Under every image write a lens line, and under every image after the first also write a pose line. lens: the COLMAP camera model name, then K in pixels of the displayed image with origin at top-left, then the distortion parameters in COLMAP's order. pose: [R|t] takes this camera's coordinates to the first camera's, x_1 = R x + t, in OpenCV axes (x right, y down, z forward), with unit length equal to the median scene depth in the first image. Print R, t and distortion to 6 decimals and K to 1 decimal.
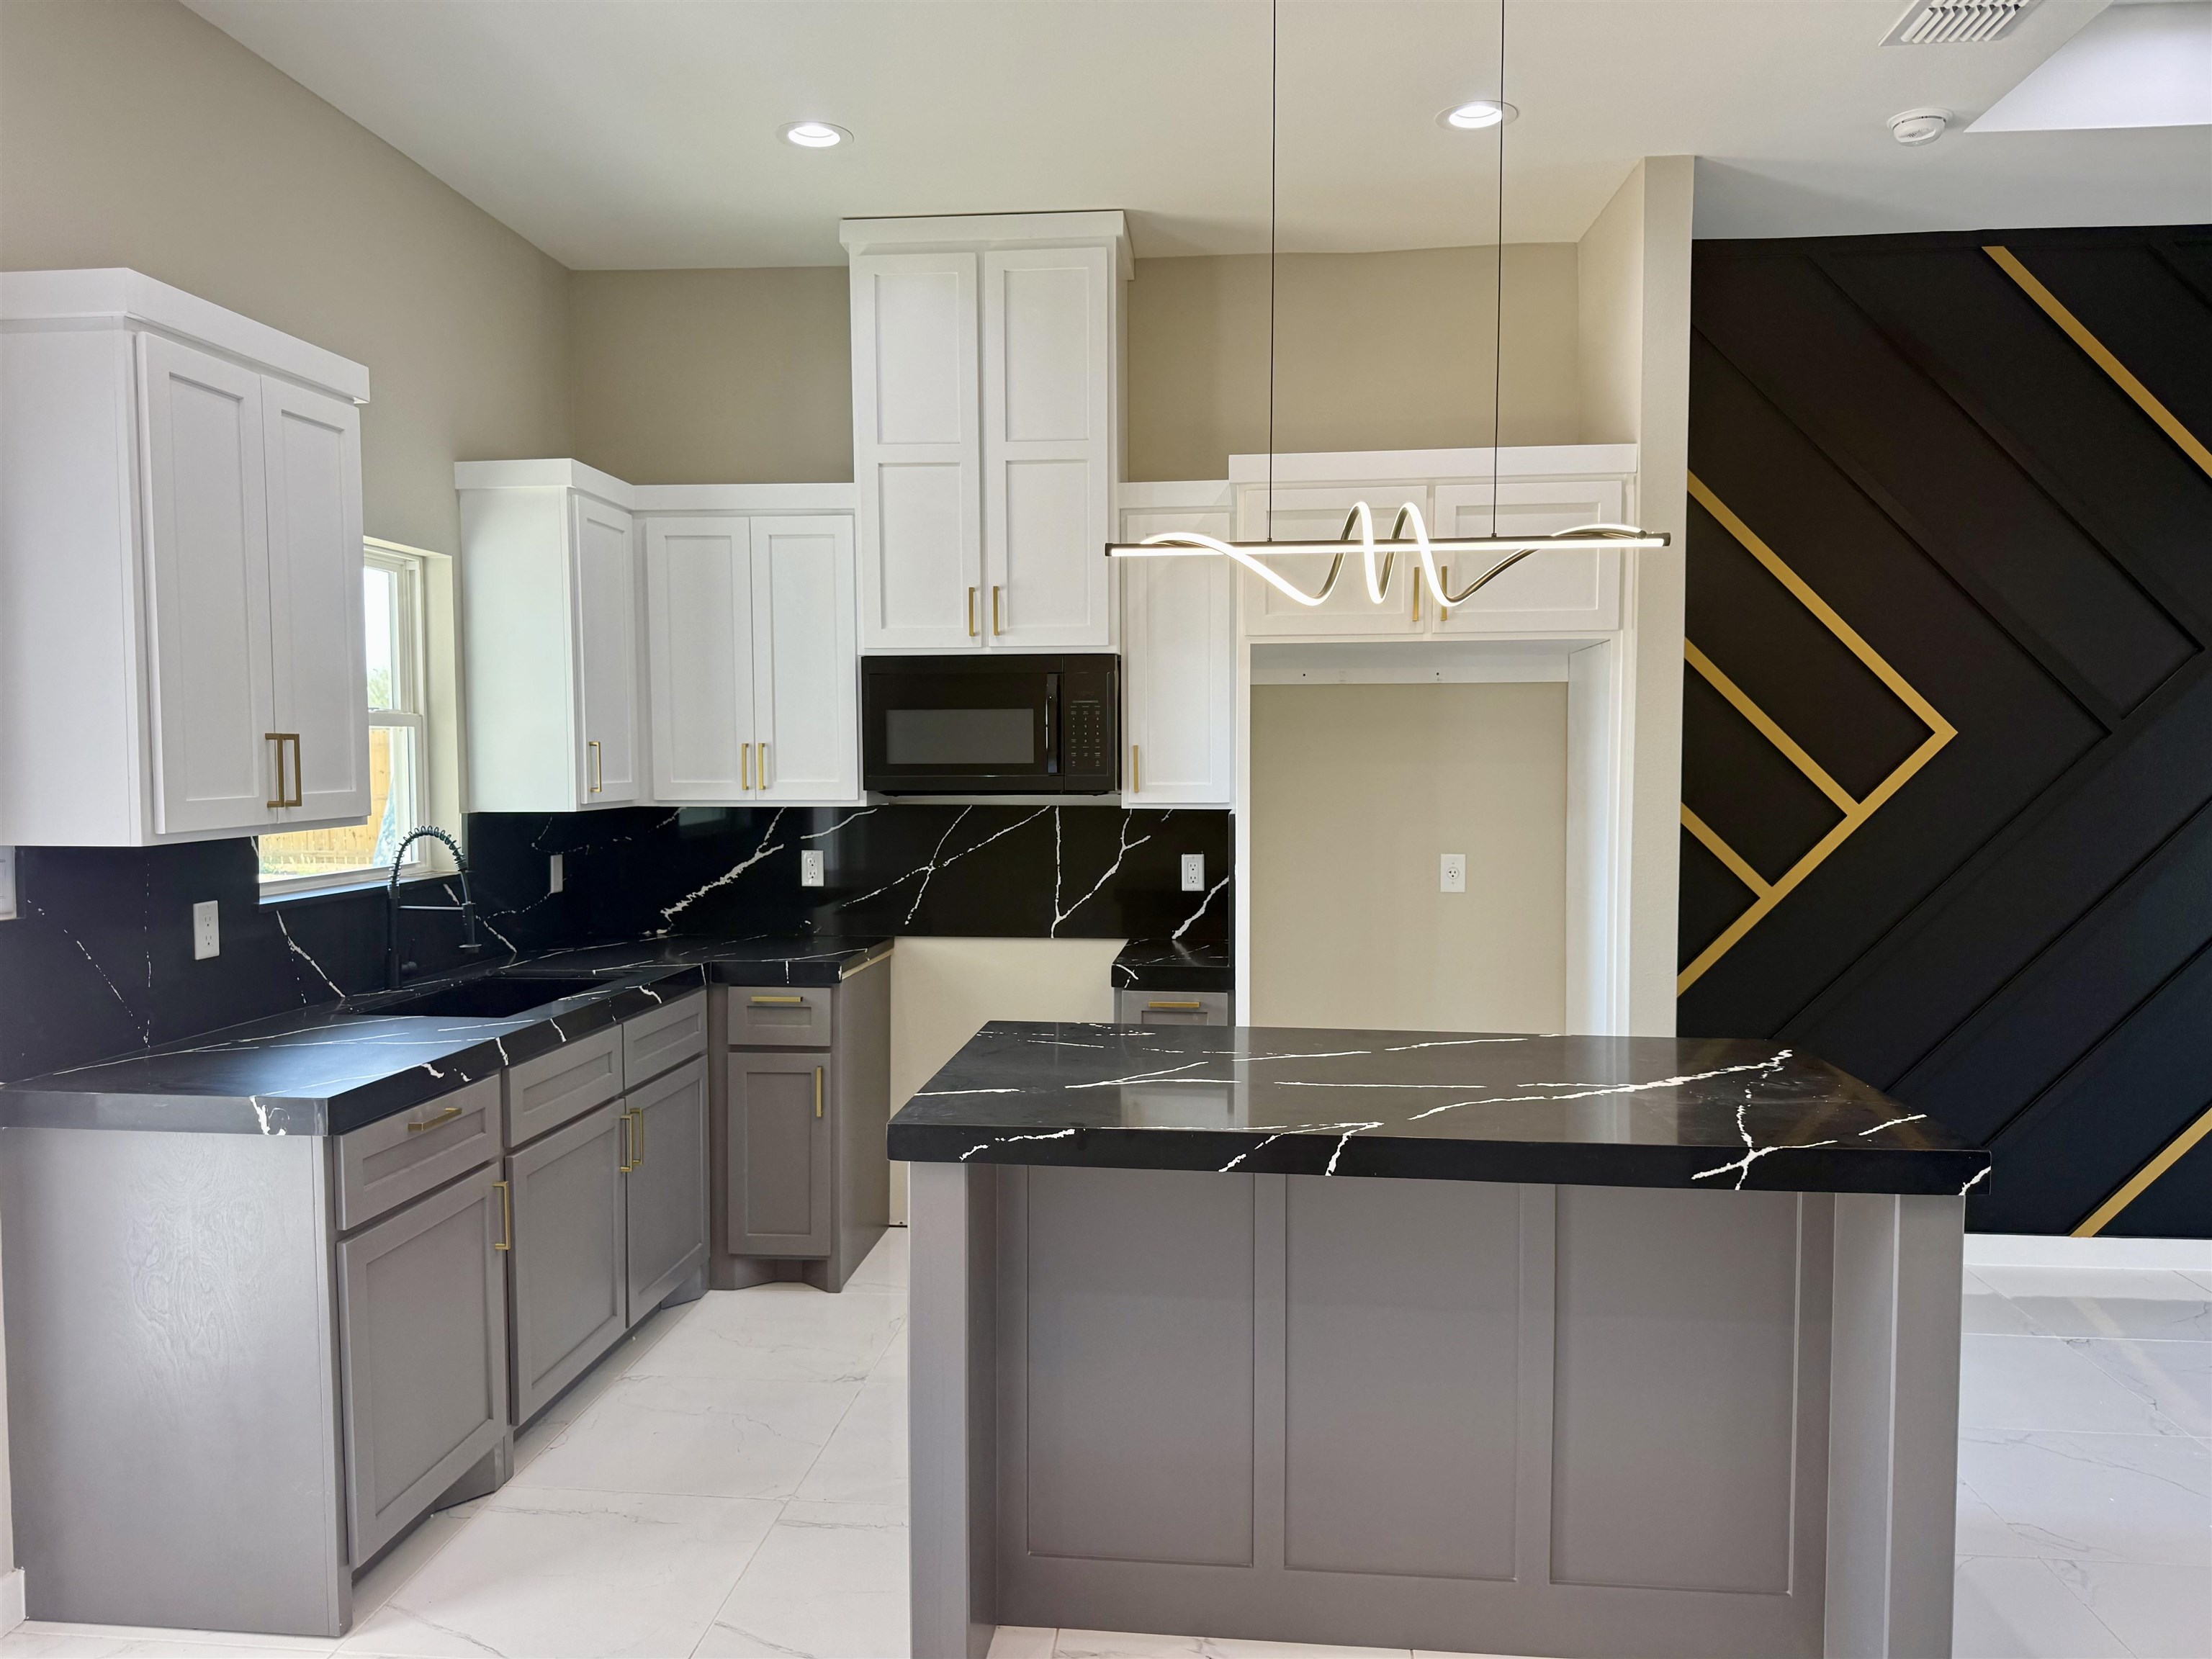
lens RADIAL K [[1564.0, 0, 1107.4], [0, 1564.0, 851.3], [0, 0, 1]] dist [0.022156, -0.030886]
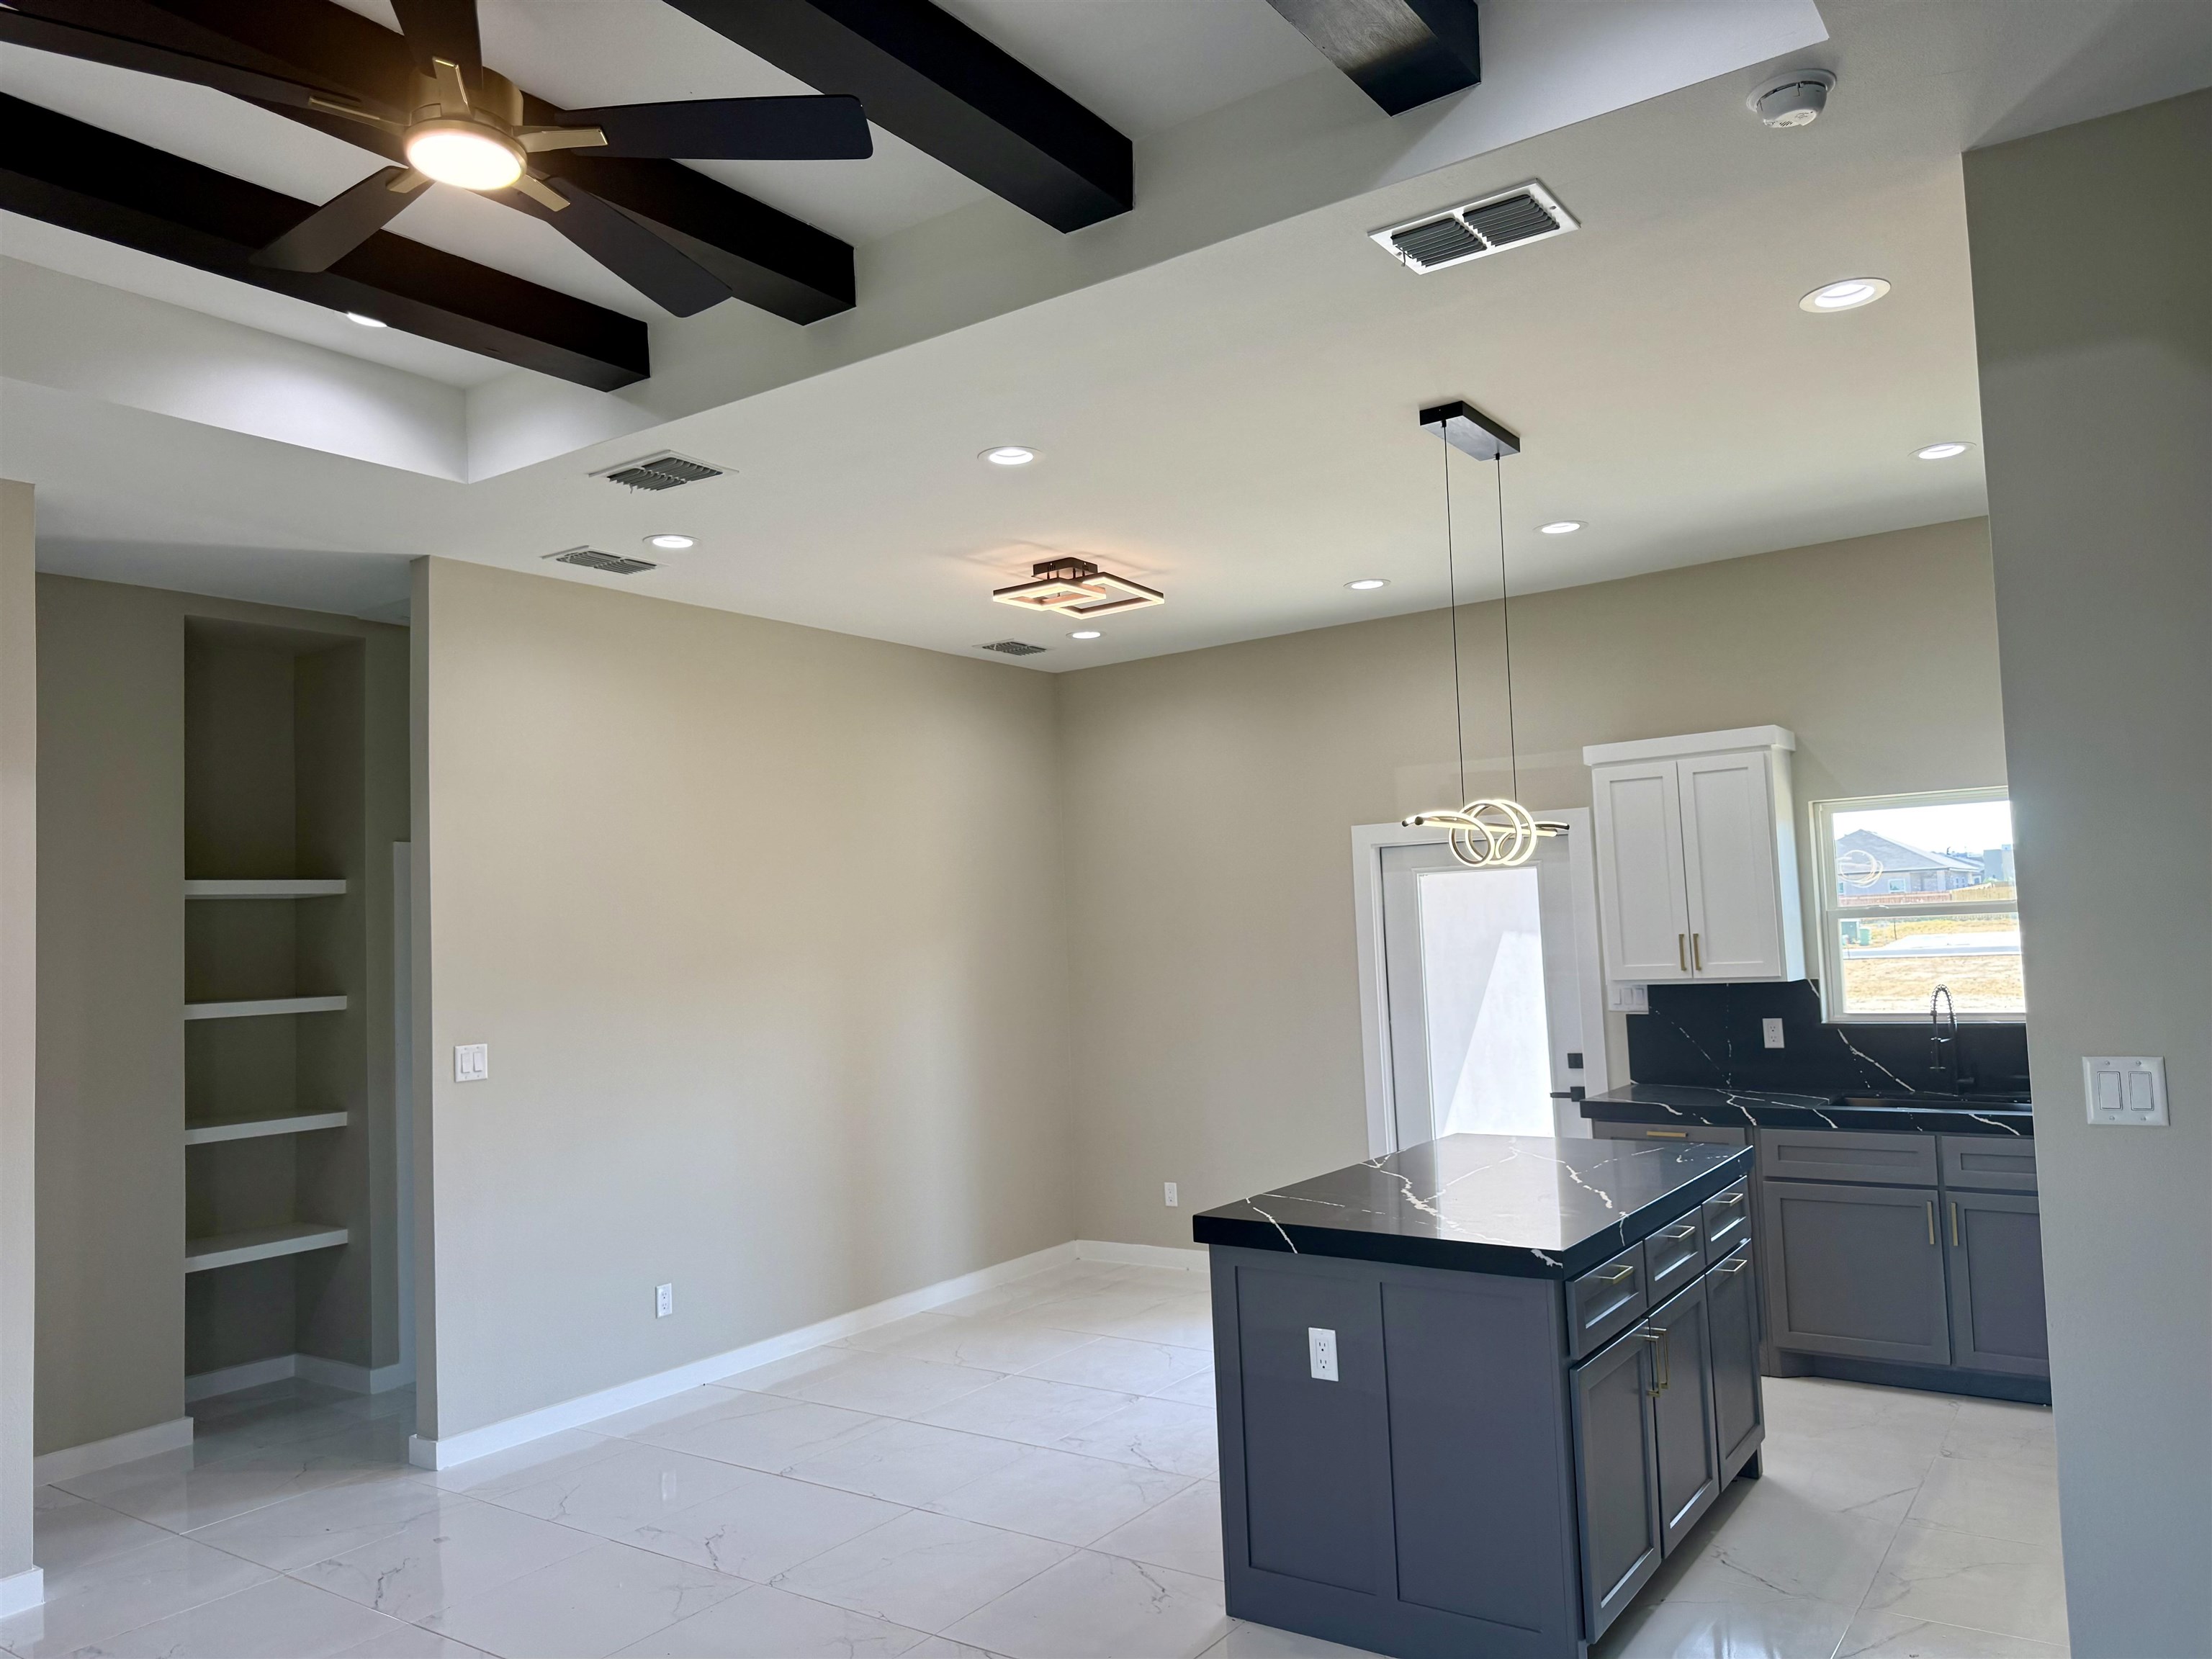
lens RADIAL K [[1564.0, 0, 1086.3], [0, 1564.0, 822.2], [0, 0, 1]] dist [0.022156, -0.030886]
pose [[-0.504832, -0.041595, -0.862215, 1.077872], [-0.011872, 0.999078, -0.041247, -0.083854], [0.863136, -0.010586, -0.504861, 0.900873]]
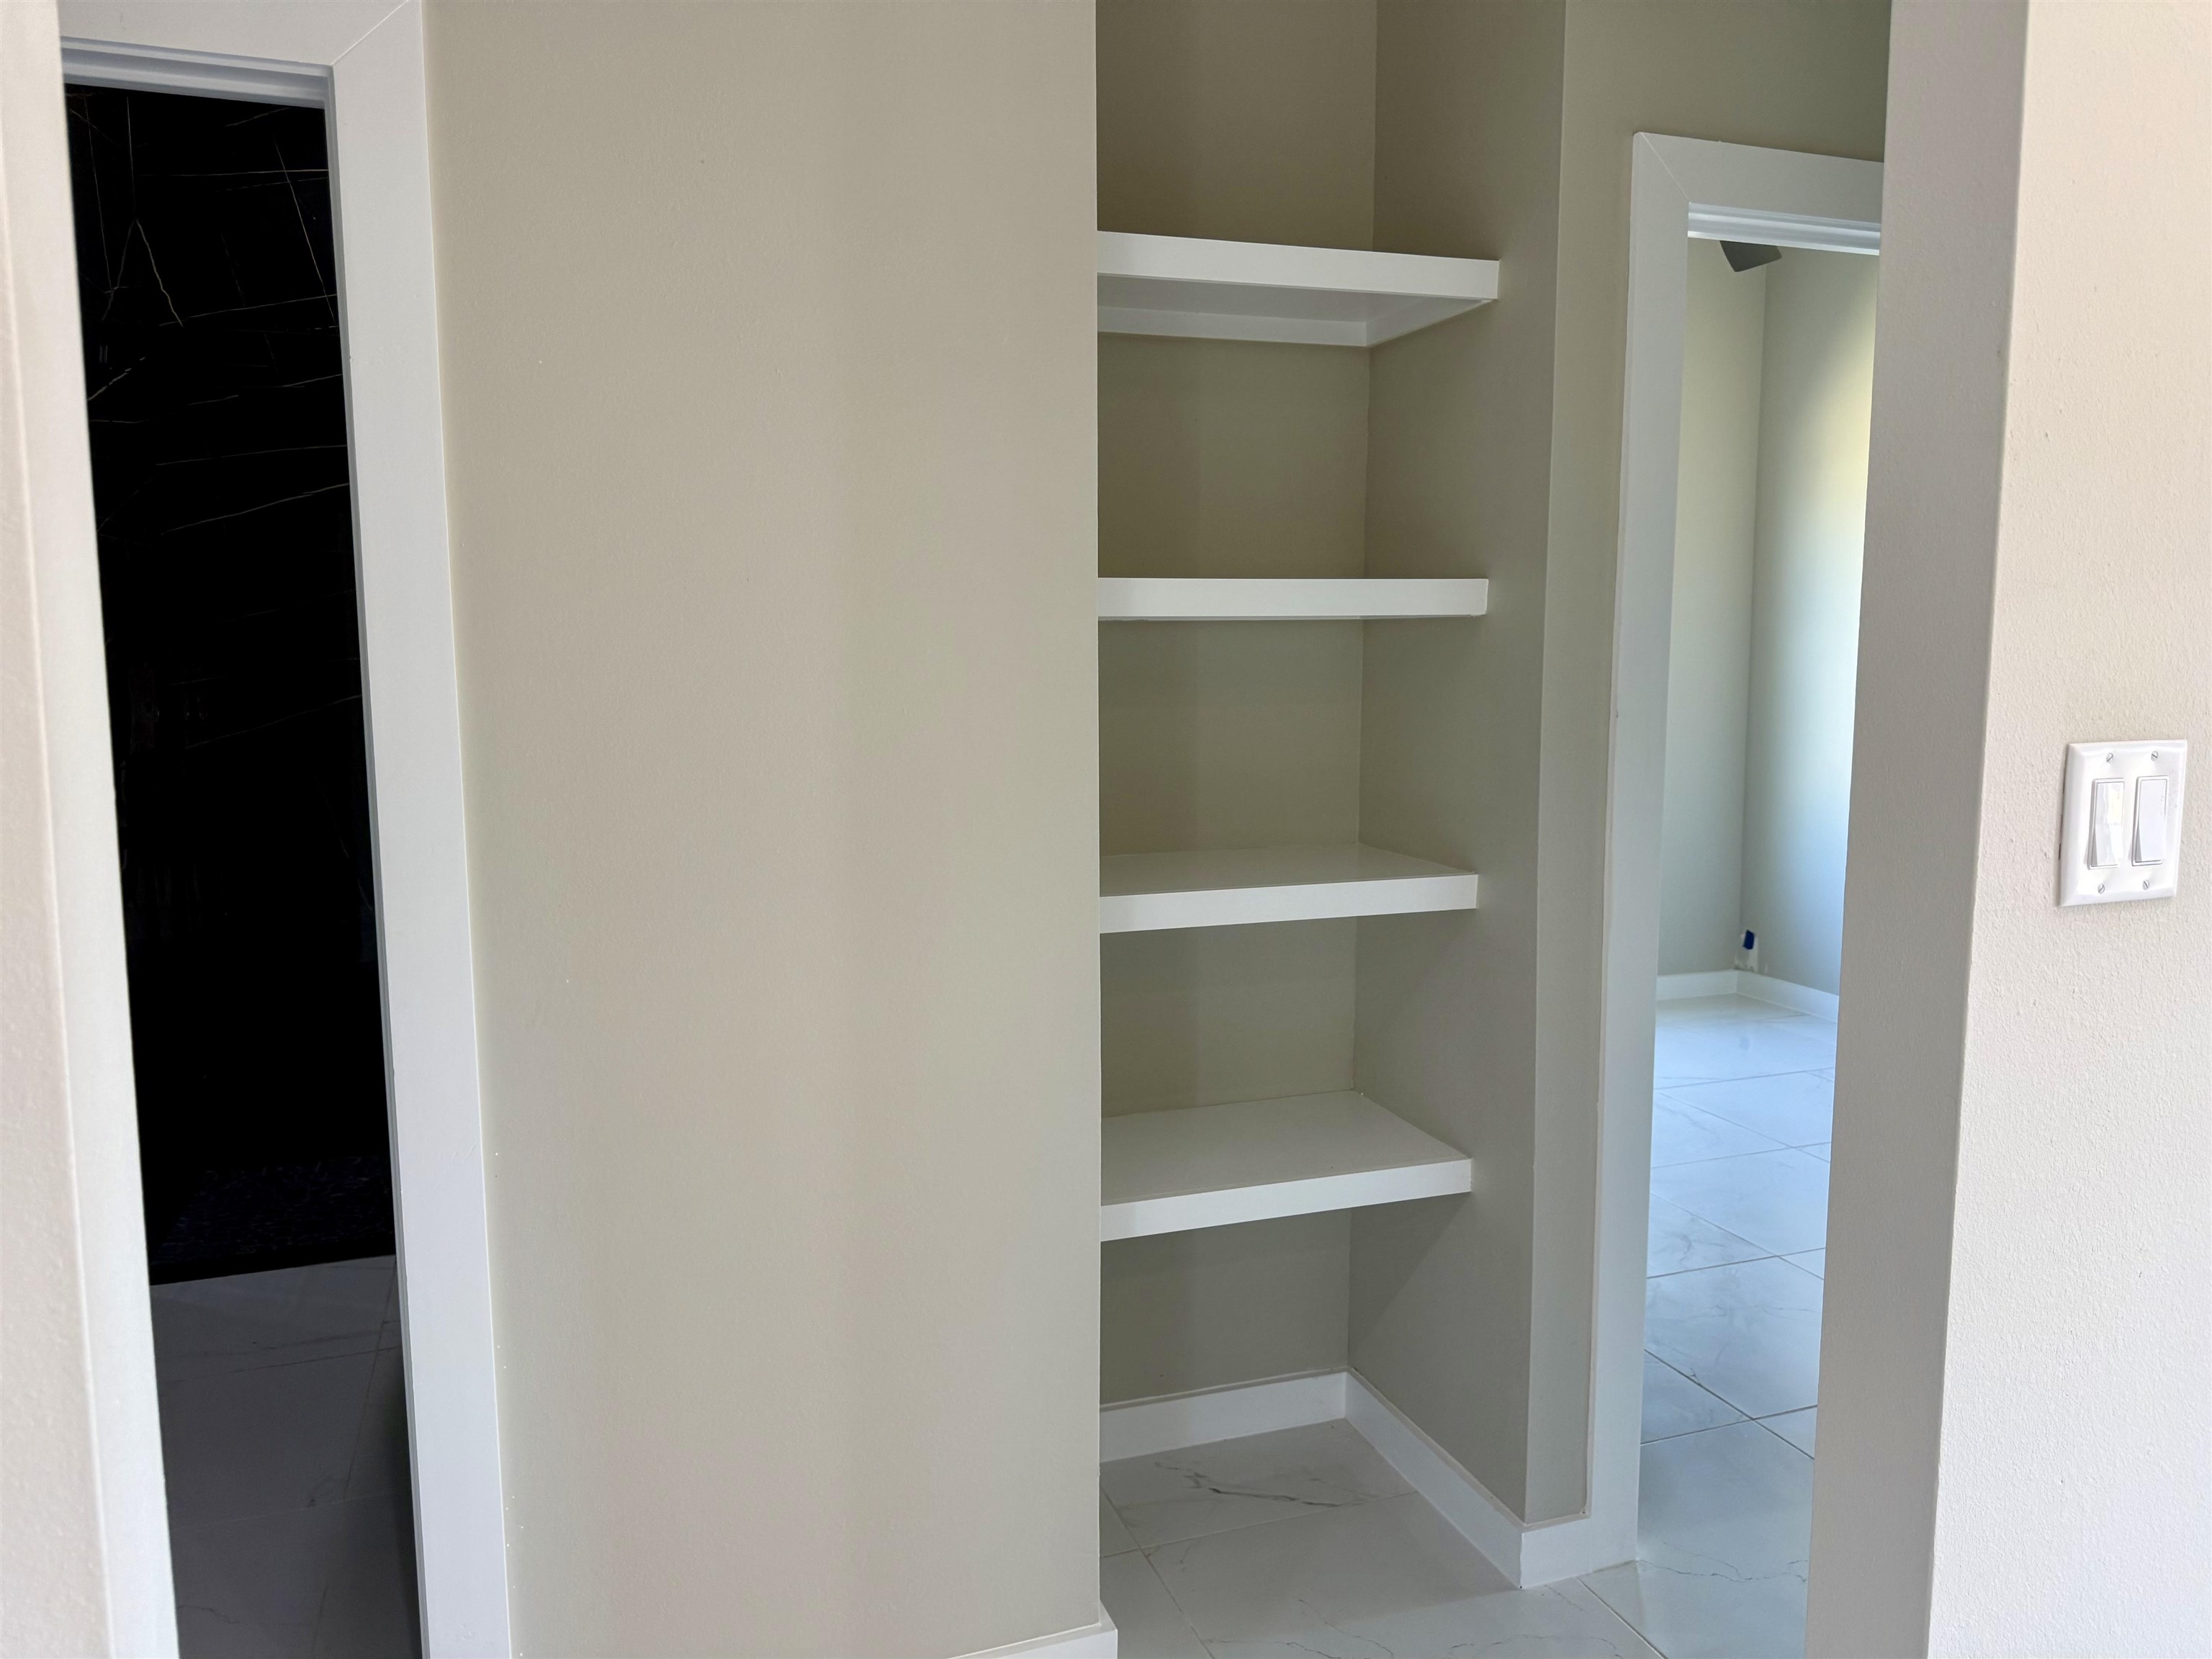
lens RADIAL K [[1564.0, 0, 1094.3], [0, 1564.0, 824.1], [0, 0, 1]] dist [0.022156, -0.030886]
pose [[-0.908096, 0.056739, -0.414900, 0.541725], [-0.016871, 0.985017, 0.171631, 0.013771], [0.418422, 0.162857, -0.893533, 0.053588]]
